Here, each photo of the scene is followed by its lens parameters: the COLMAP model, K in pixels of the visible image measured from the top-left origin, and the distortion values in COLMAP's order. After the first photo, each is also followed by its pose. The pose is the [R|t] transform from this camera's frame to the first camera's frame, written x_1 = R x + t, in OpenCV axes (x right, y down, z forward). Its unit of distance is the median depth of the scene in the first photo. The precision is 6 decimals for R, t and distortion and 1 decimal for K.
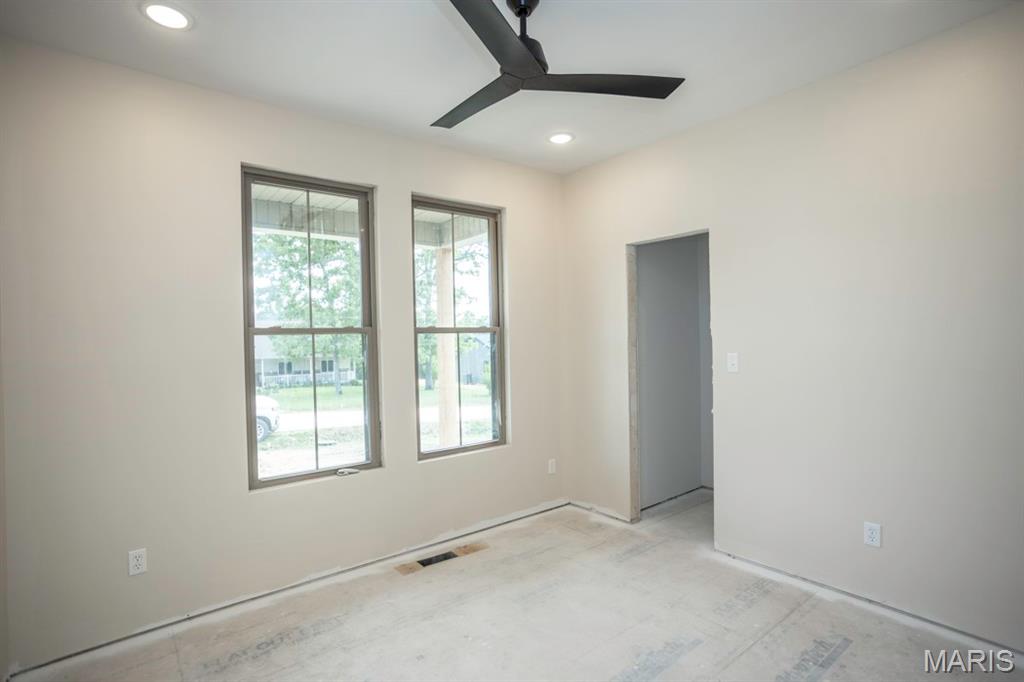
lens RADIAL K [[494.4, 0, 507.7], [0, 494.4, 343.6], [0, 0, 1]] dist [-0.050630, 0.034529]
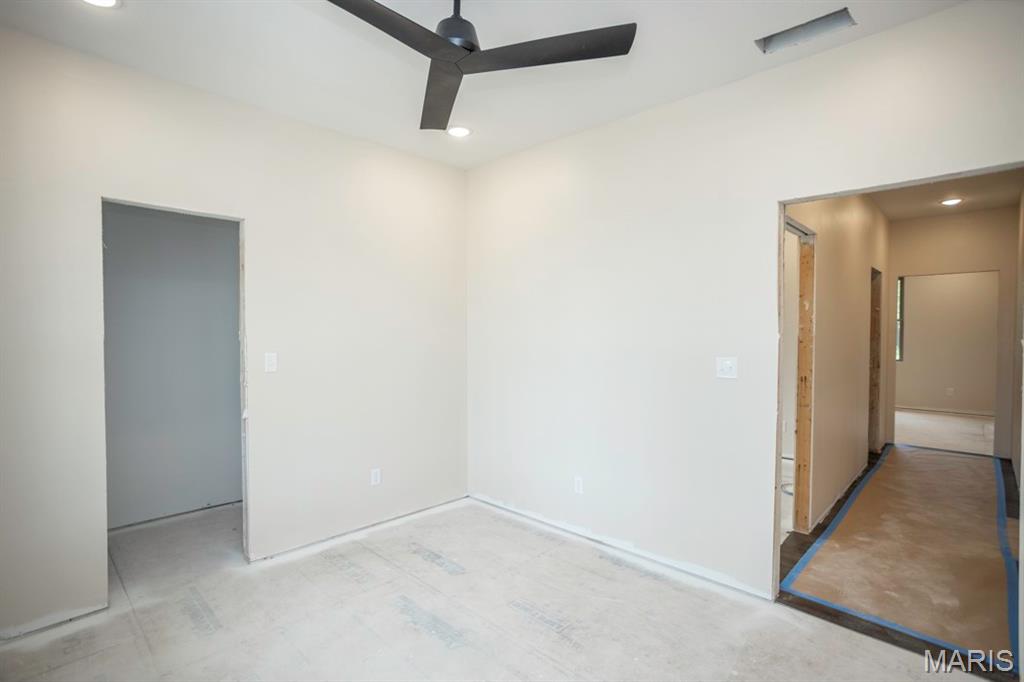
lens RADIAL K [[494.4, 0, 507.7], [0, 494.4, 343.6], [0, 0, 1]] dist [-0.050630, 0.034529]
pose [[-0.080293, -0.013912, 0.996674, -0.552181], [0.017078, 0.999737, 0.015331, -0.001385], [-0.996625, 0.018252, -0.080034, 0.595080]]
